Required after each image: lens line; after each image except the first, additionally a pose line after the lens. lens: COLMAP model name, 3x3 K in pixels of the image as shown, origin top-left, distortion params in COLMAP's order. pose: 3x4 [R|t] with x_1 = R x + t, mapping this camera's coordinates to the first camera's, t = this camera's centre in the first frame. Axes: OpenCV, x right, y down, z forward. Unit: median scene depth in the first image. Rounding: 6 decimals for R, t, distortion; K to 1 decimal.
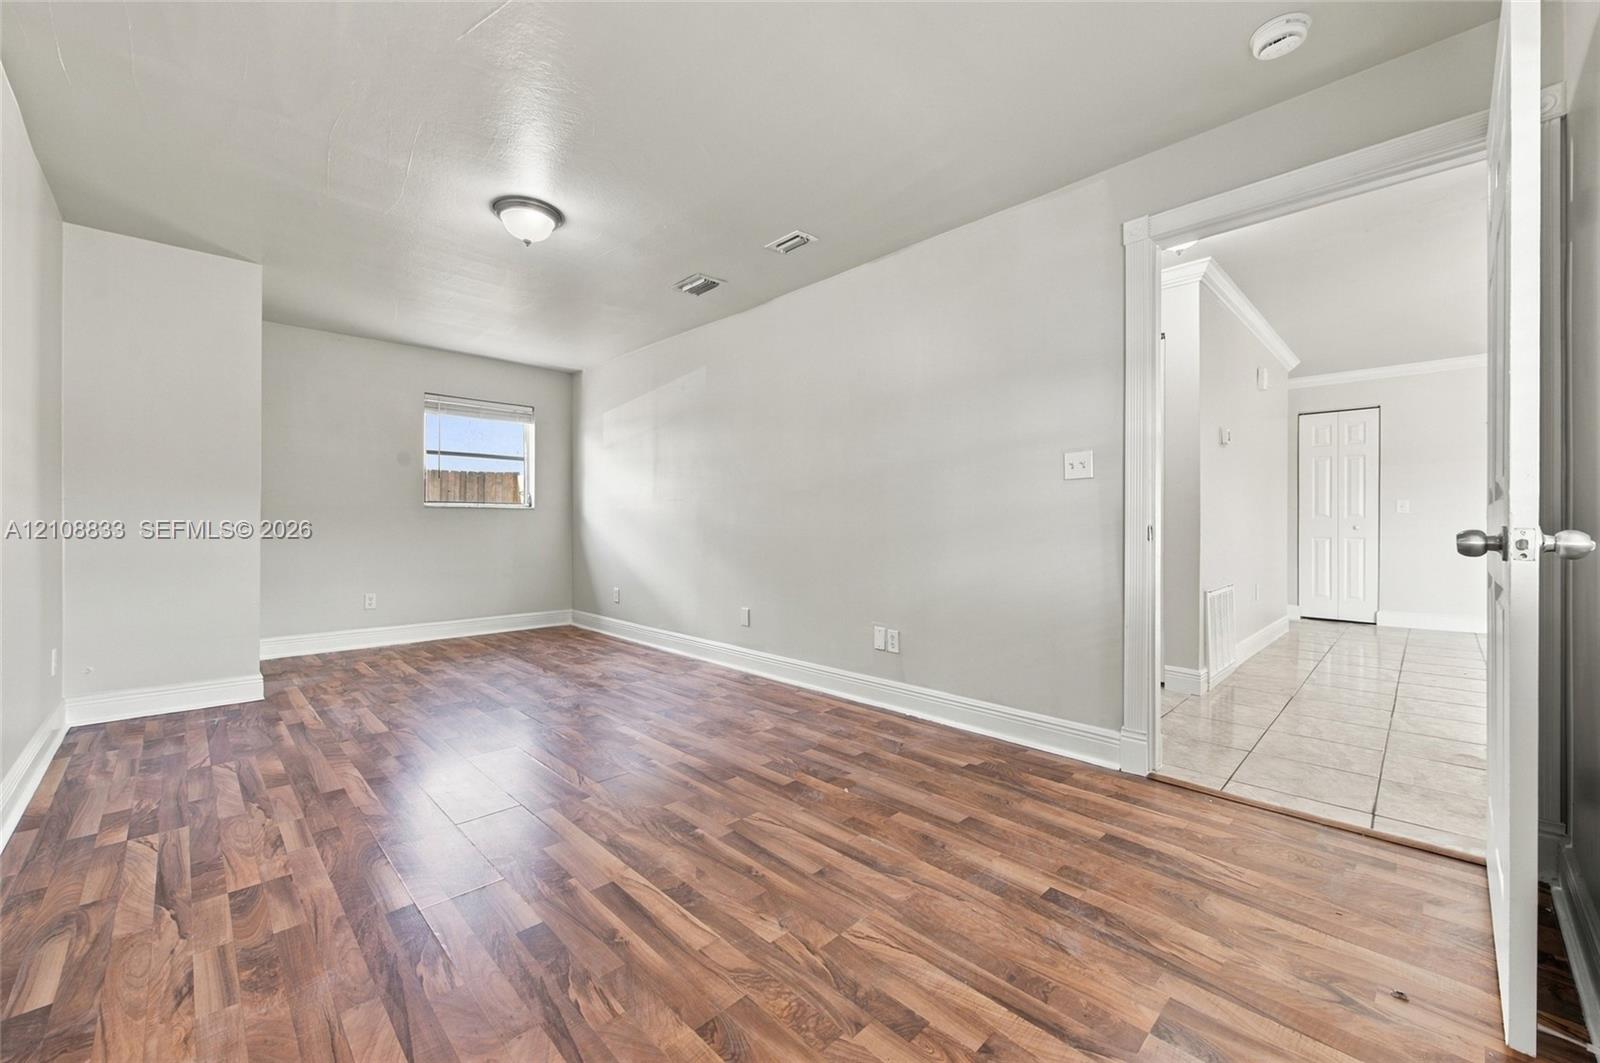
lens RADIAL K [[636.5, 0, 792.0], [0, 636.5, 532.5], [0, 0, 1]] dist [-0.000647, -0.001181]
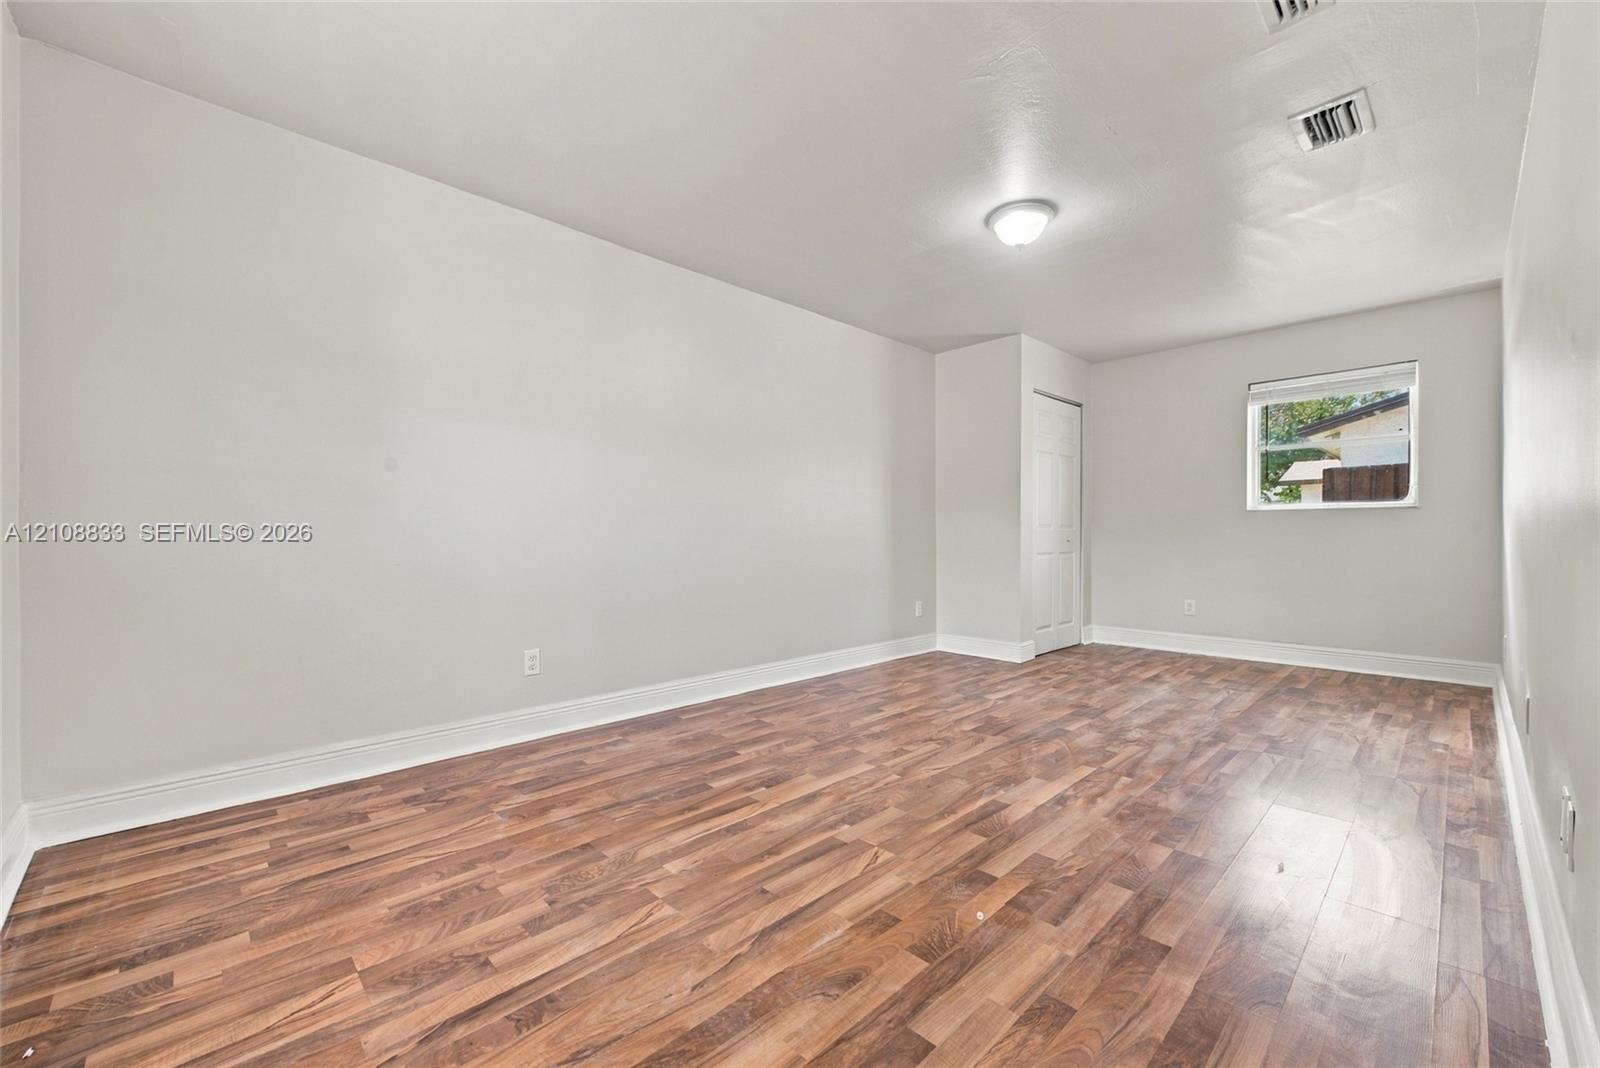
lens RADIAL K [[636.5, 0, 794.1], [0, 636.5, 535.5], [0, 0, 1]] dist [-0.000647, -0.001181]
pose [[-0.001904, -0.000830, -0.999998, 0.961753], [-0.013222, 0.999912, -0.000805, 0.008320], [0.999911, 0.013221, -0.001915, 1.012786]]
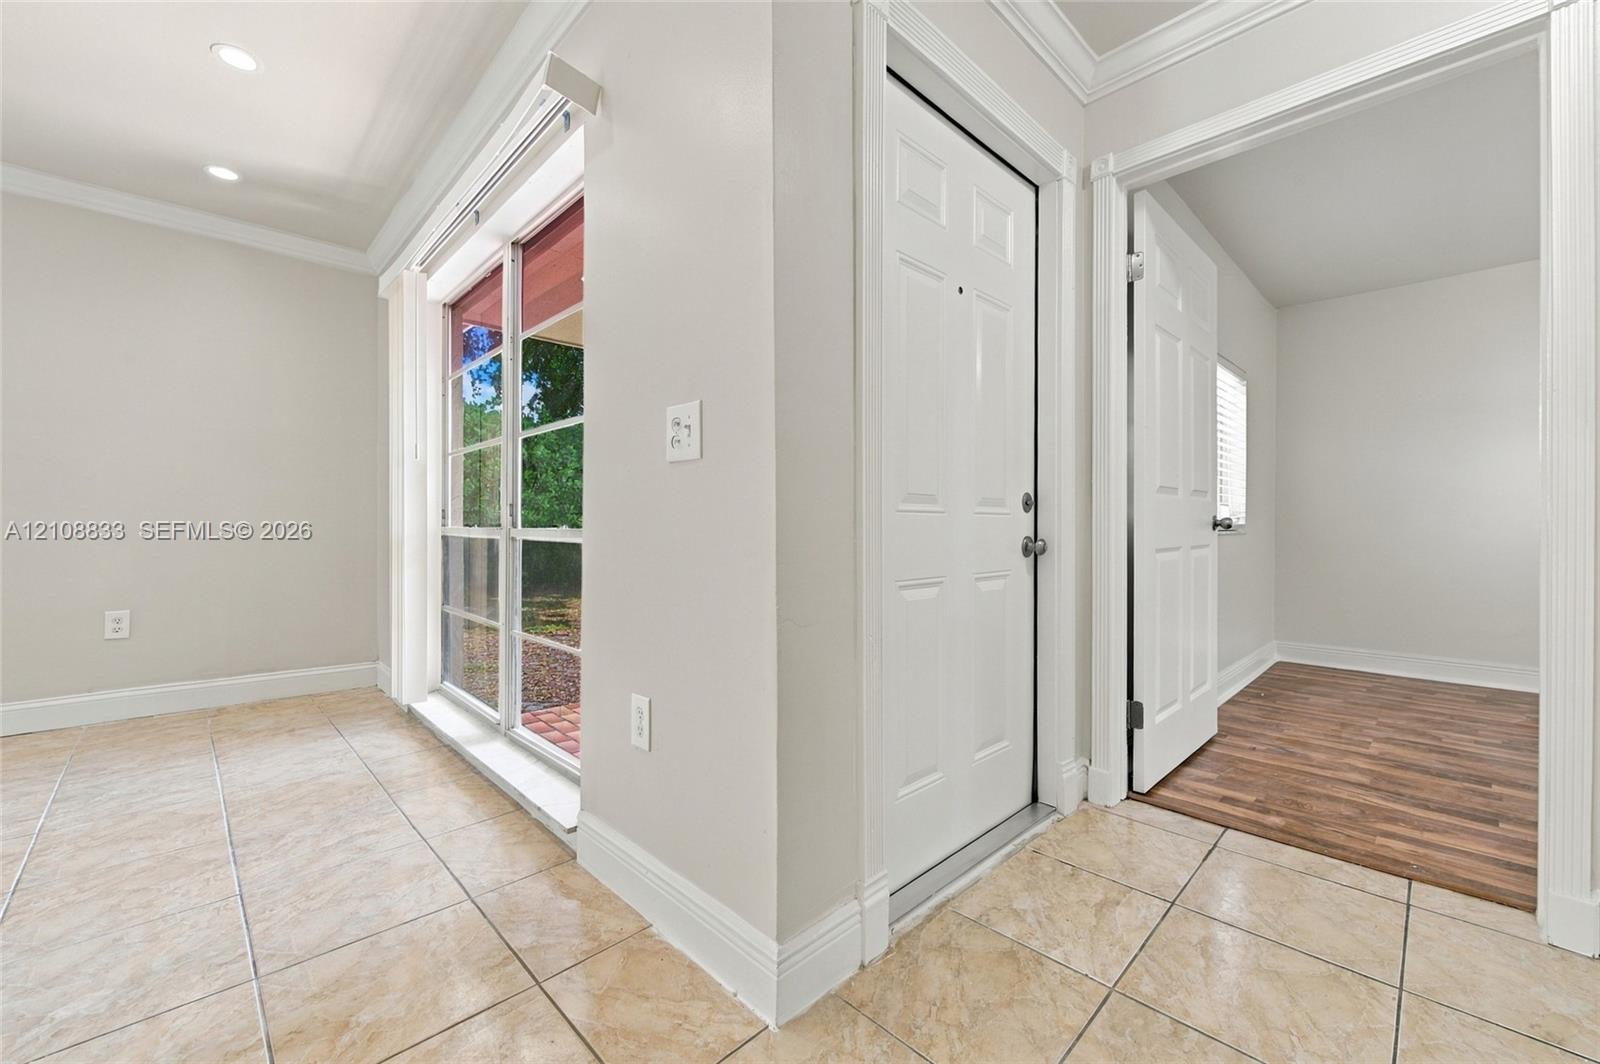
lens RADIAL K [[636.5, 0, 798.5], [0, 636.5, 528.6], [0, 0, 1]] dist [-0.000647, -0.001181]
pose [[-0.999999, 0.001153, -0.000843, 1.708218], [0.001137, 0.999820, 0.018955, -0.003127], [0.000864, 0.018954, -0.999820, 2.135923]]
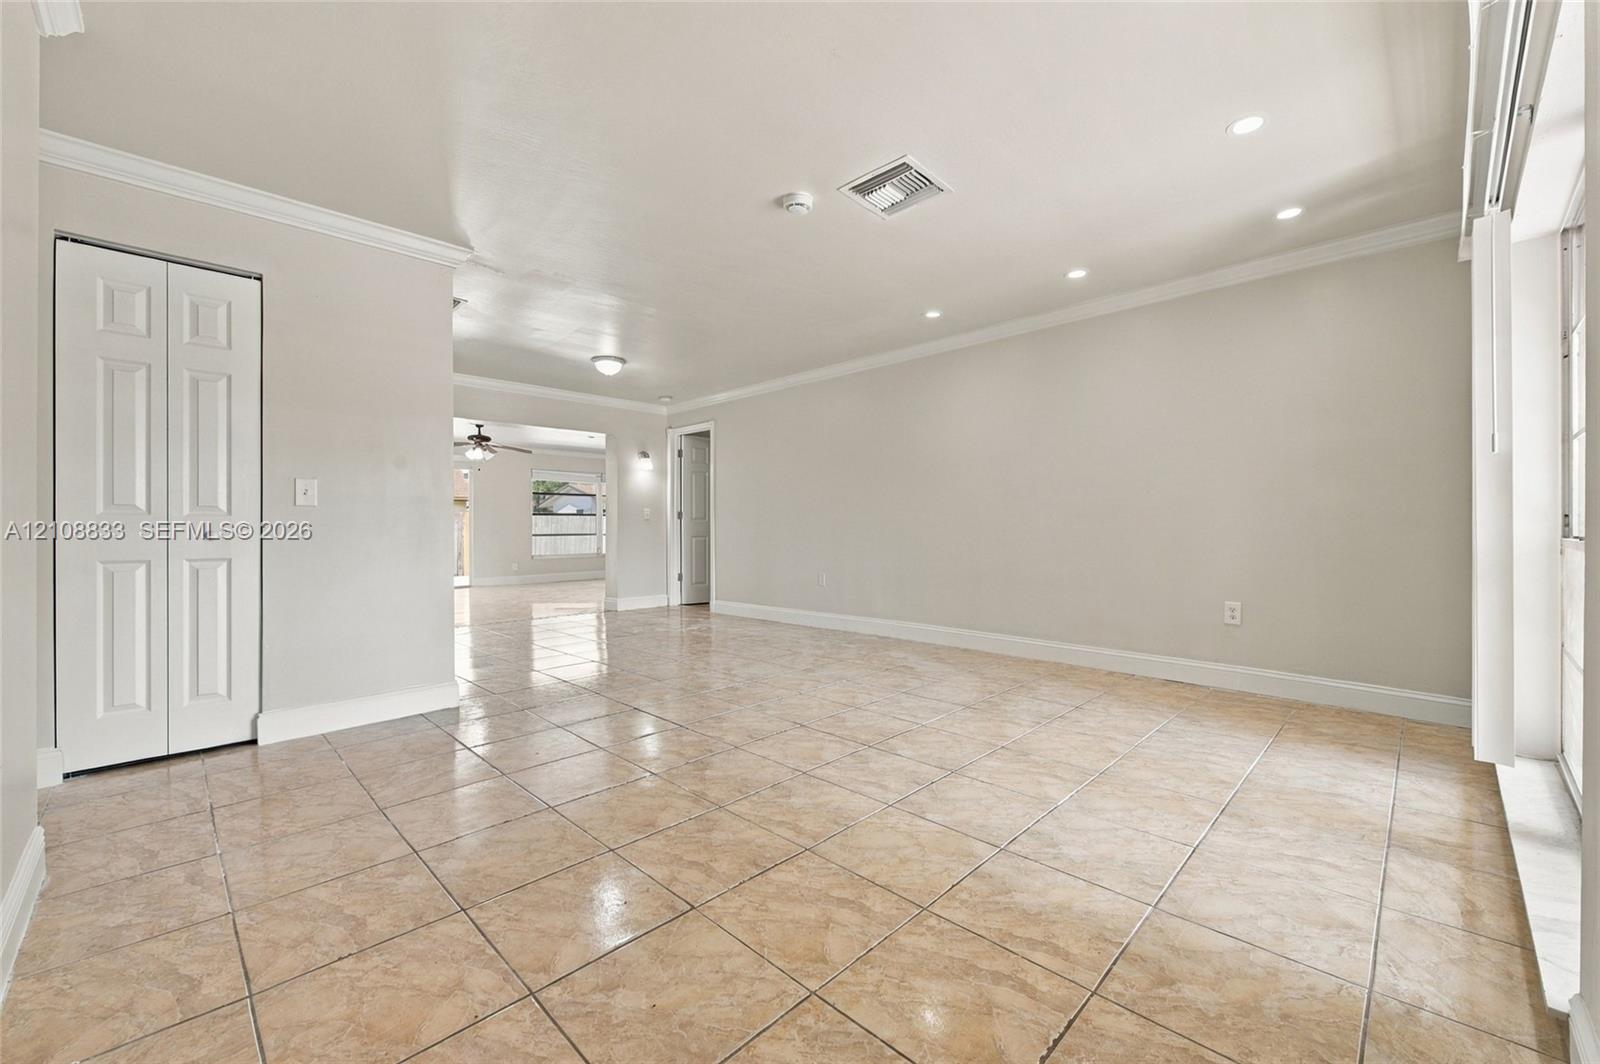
lens RADIAL K [[636.5, 0, 789.7], [0, 636.5, 524.8], [0, 0, 1]] dist [-0.000647, -0.001181]
pose [[-0.009816, 0.006791, 0.999929, 1.407710], [0.015804, 0.999853, -0.006635, -0.019605], [-0.999827, 0.015738, -0.009922, 1.918507]]
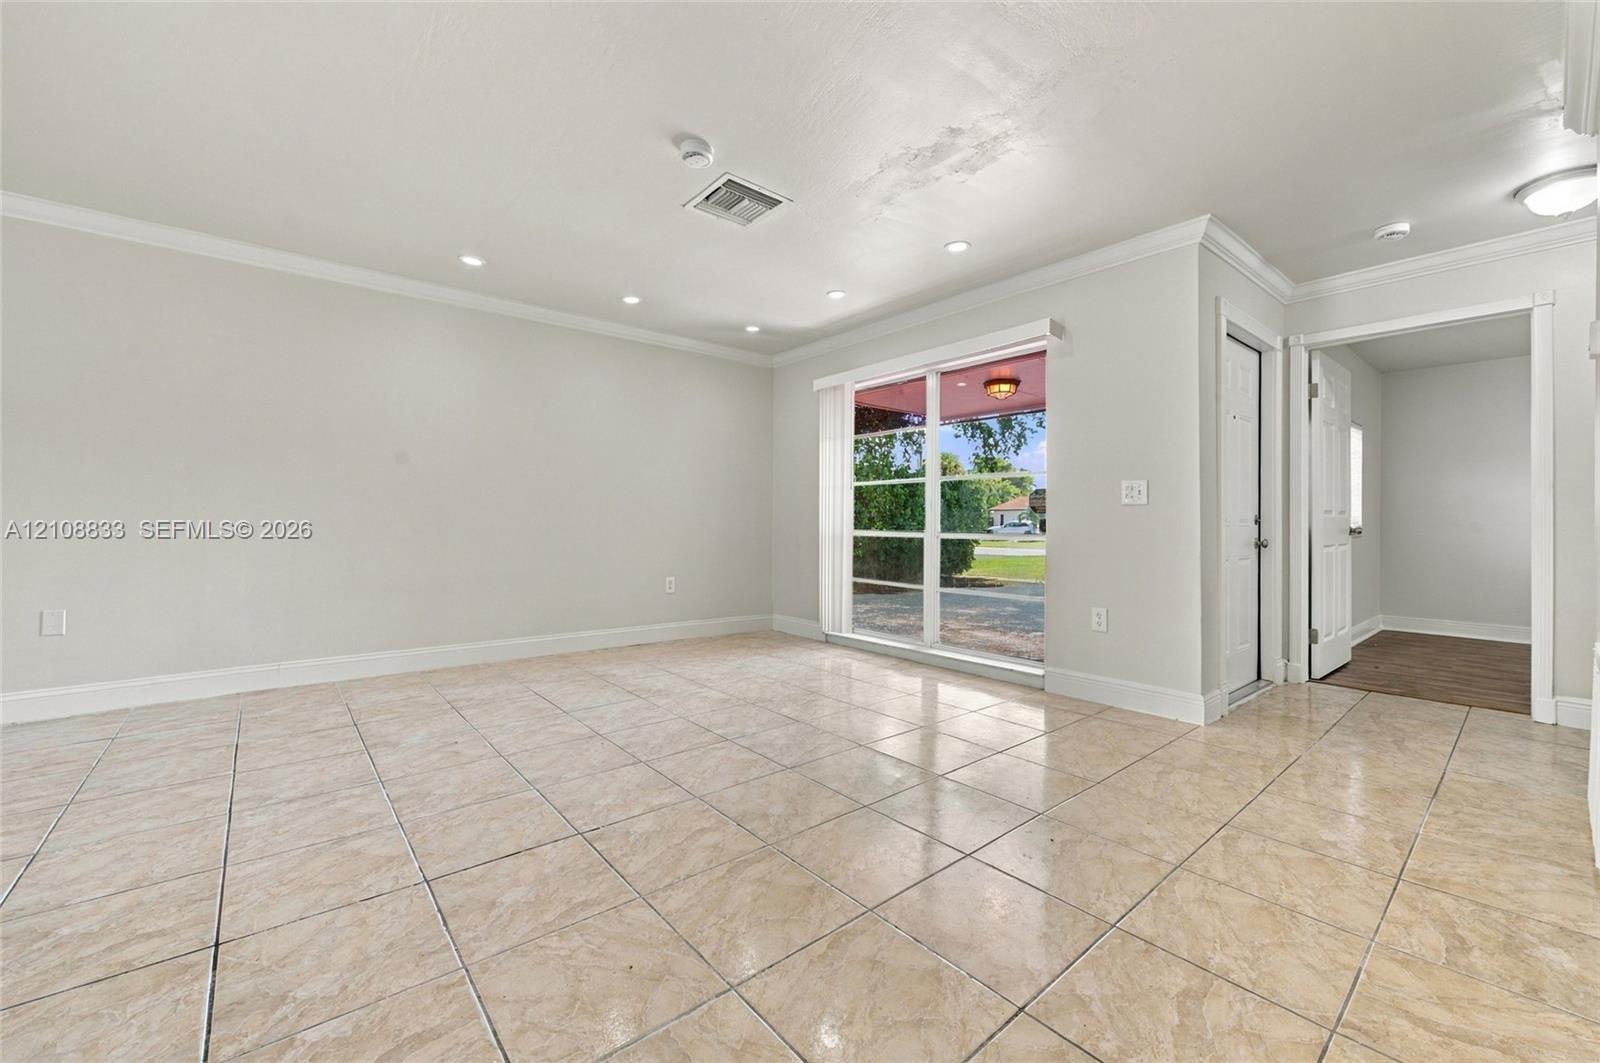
lens RADIAL K [[636.5, 0, 794.5], [0, 636.5, 521.0], [0, 0, 1]] dist [-0.000647, -0.001181]
pose [[-0.997004, -0.003708, 0.077260, 2.795889], [-0.002898, 0.999940, 0.010596, -0.046508], [-0.077294, 0.010340, -0.996955, 3.387074]]
